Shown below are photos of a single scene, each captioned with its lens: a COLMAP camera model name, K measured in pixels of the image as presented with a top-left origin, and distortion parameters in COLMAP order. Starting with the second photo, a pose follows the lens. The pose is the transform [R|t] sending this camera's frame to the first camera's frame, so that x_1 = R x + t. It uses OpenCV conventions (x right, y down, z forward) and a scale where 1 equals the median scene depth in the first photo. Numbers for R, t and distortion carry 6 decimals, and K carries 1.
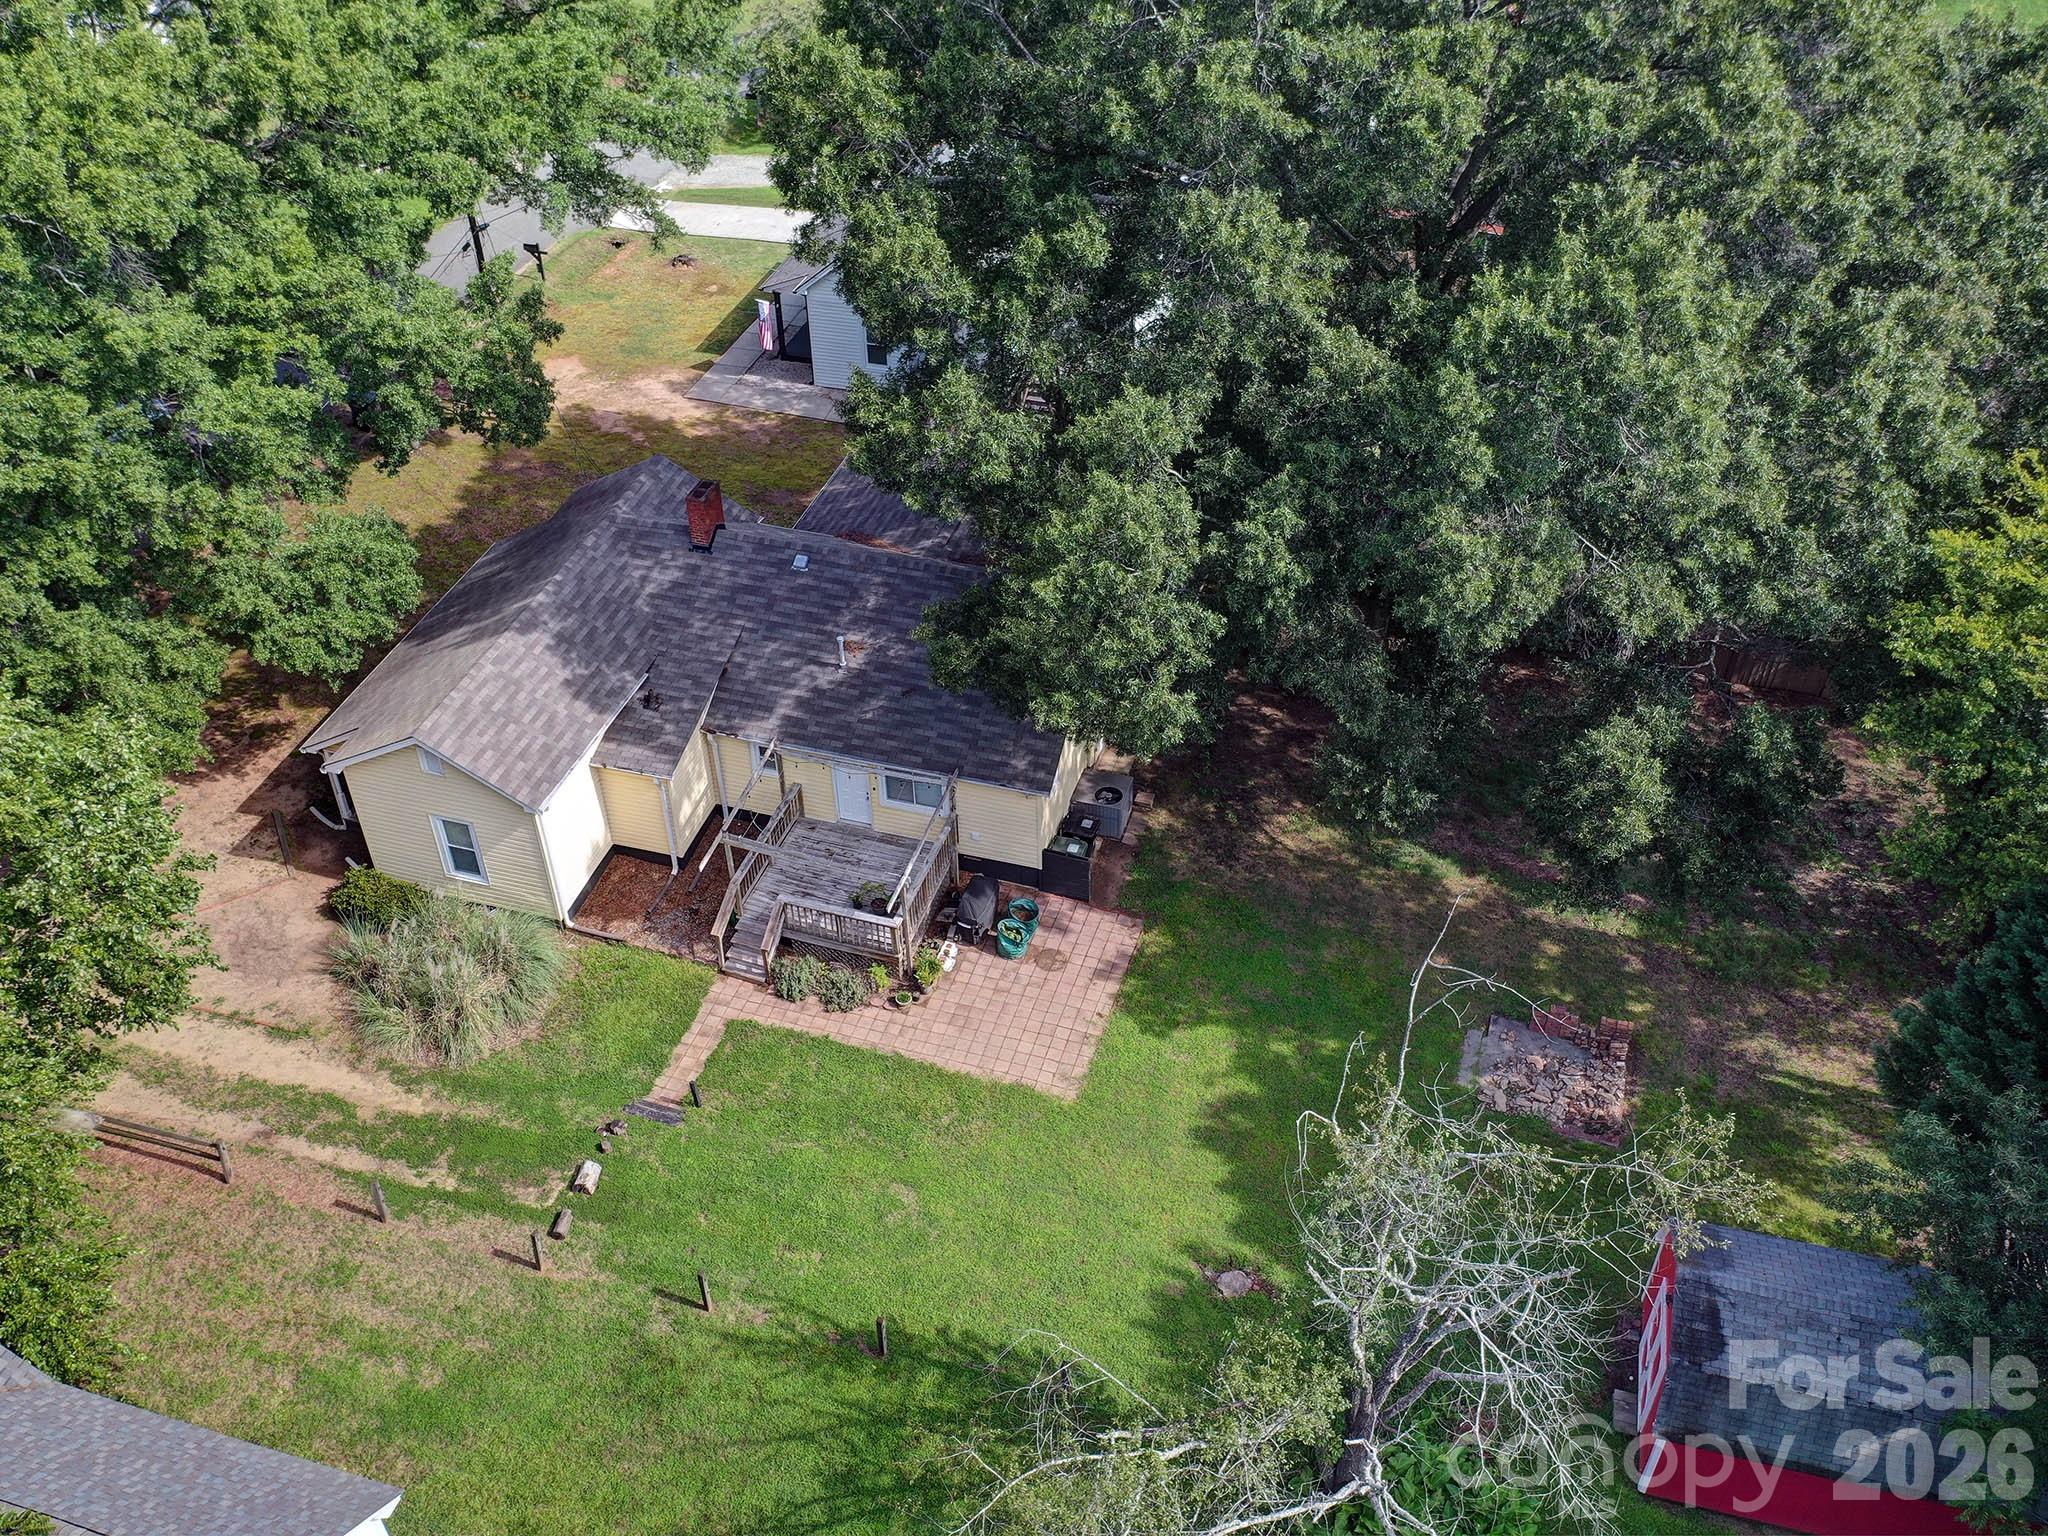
lens RADIAL K [[1793.9, 0, 1016.9], [0, 1793.9, 817.3], [0, 0, 1]] dist [-0.008139, -0.007945]
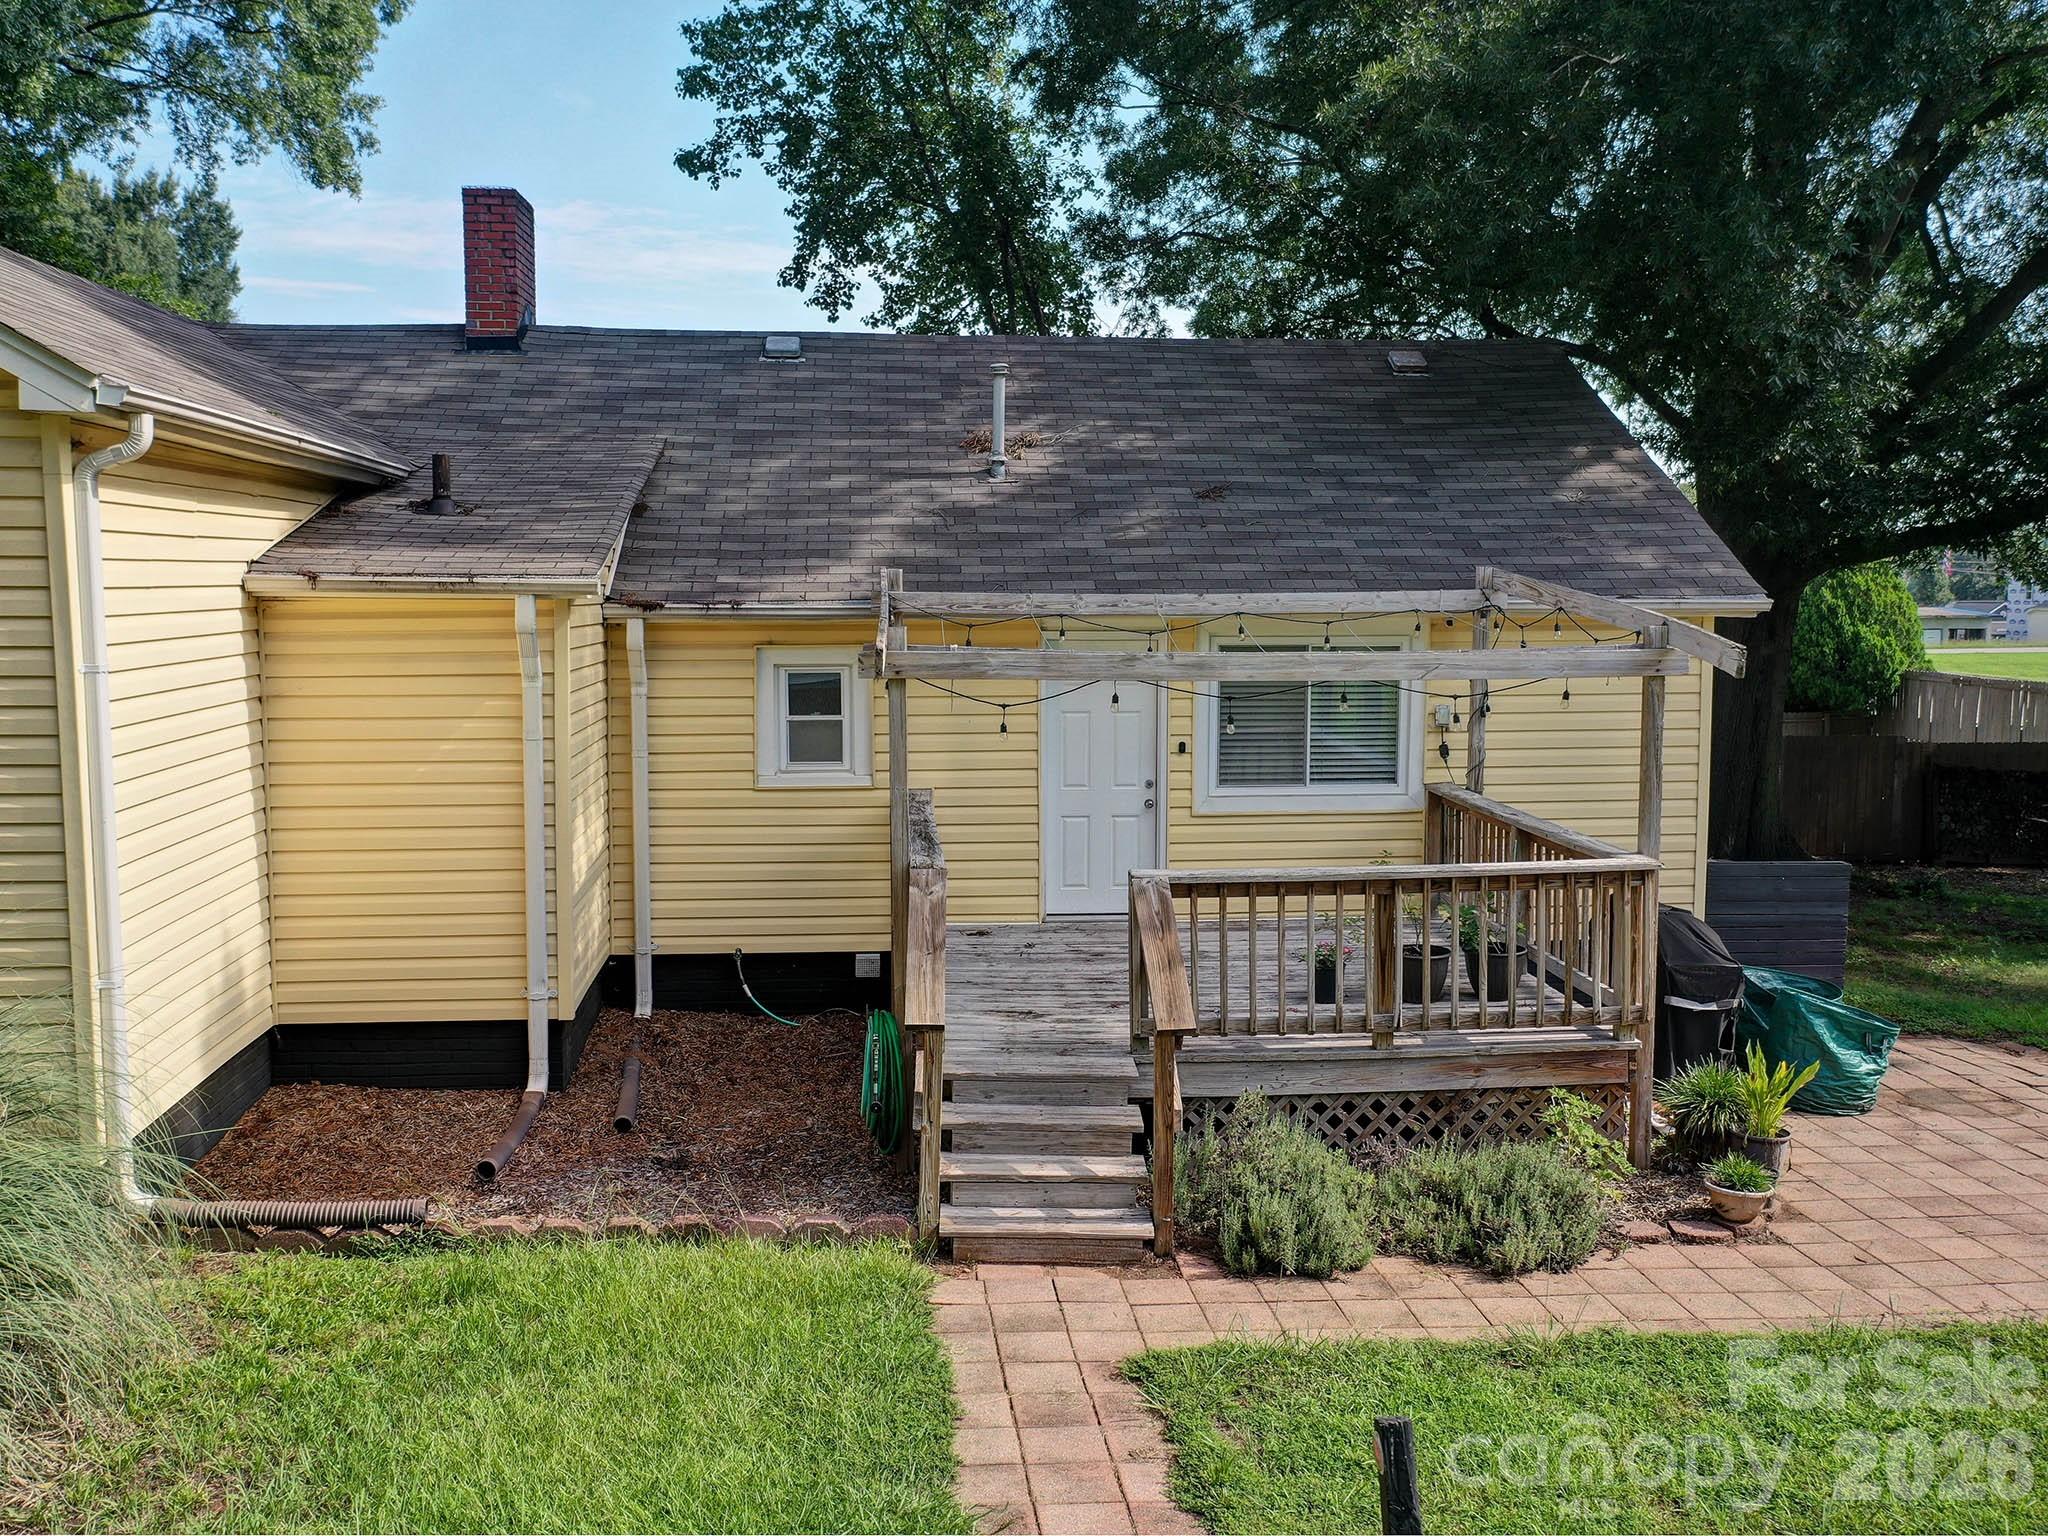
lens RADIAL K [[1821.2, 0, 1024.0], [0, 1821.2, 768.0], [0, 0, 1]] dist [-0.005110, 0.014998]
pose [[0.922607, -0.023987, 0.384994, -0.238250], [0.242937, 0.811391, -0.531626, 0.158300], [-0.299628, 0.584012, 0.754423, 0.794123]]
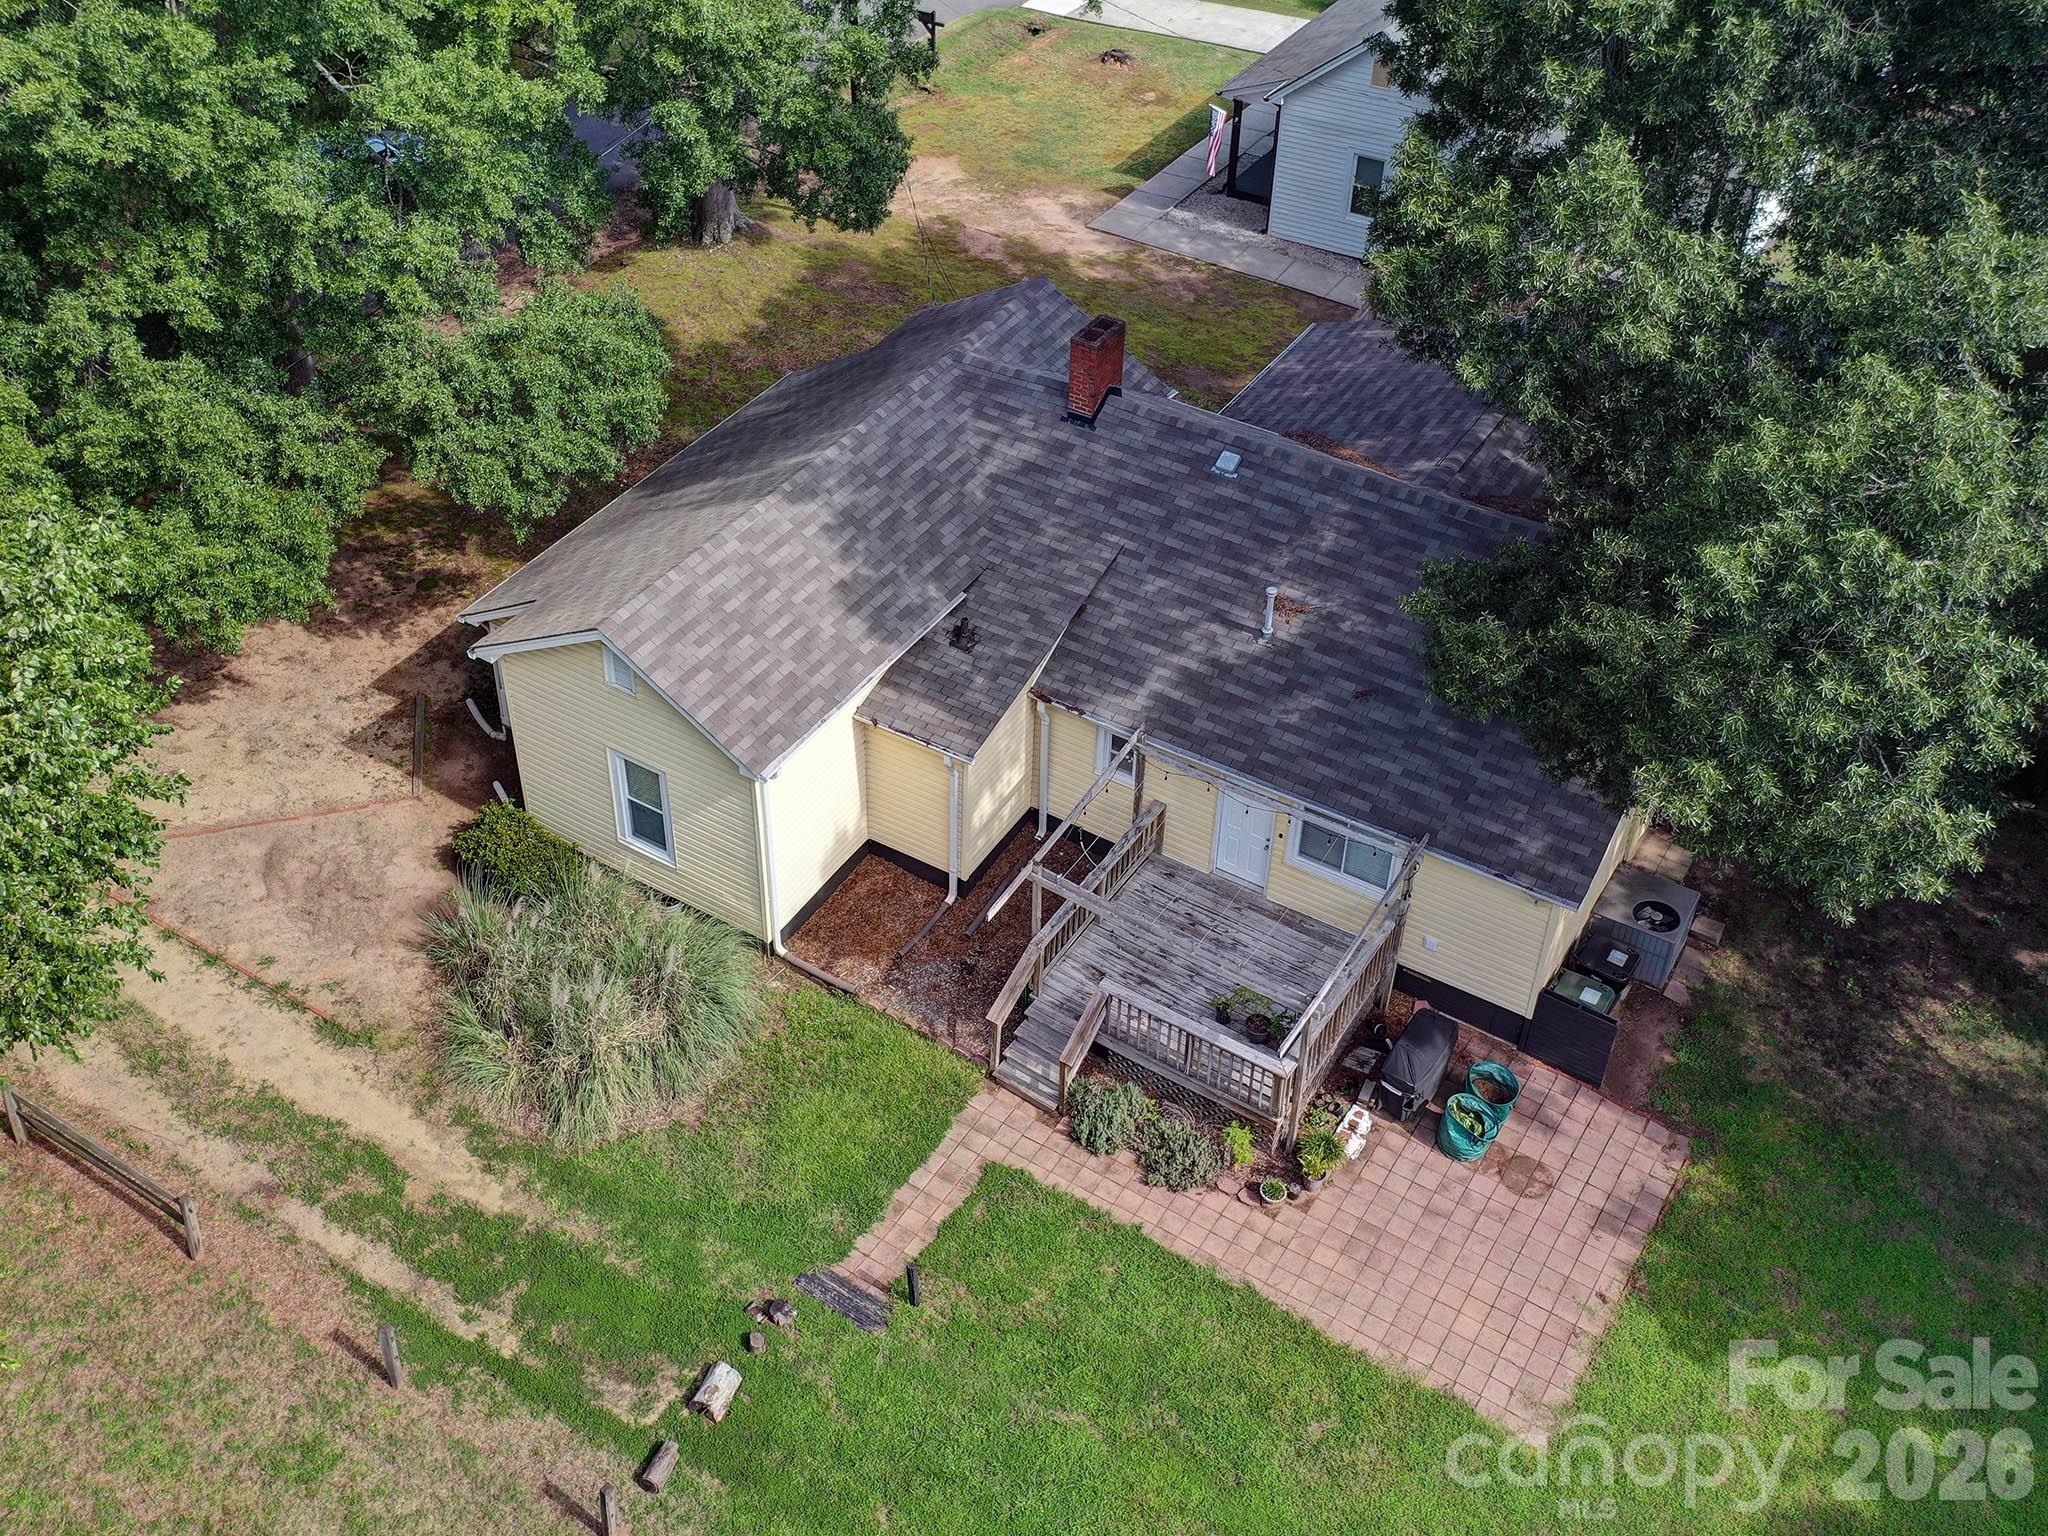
lens RADIAL K [[1821.2, 0, 1024.0], [0, 1821.2, 768.0], [0, 0, 1]] dist [-0.005110, 0.014998]
pose [[0.970102, 0.183103, -0.159298, -0.071269], [-0.183310, 0.982962, 0.013522, -0.031968], [0.159060, 0.016083, 0.987138, 0.366166]]
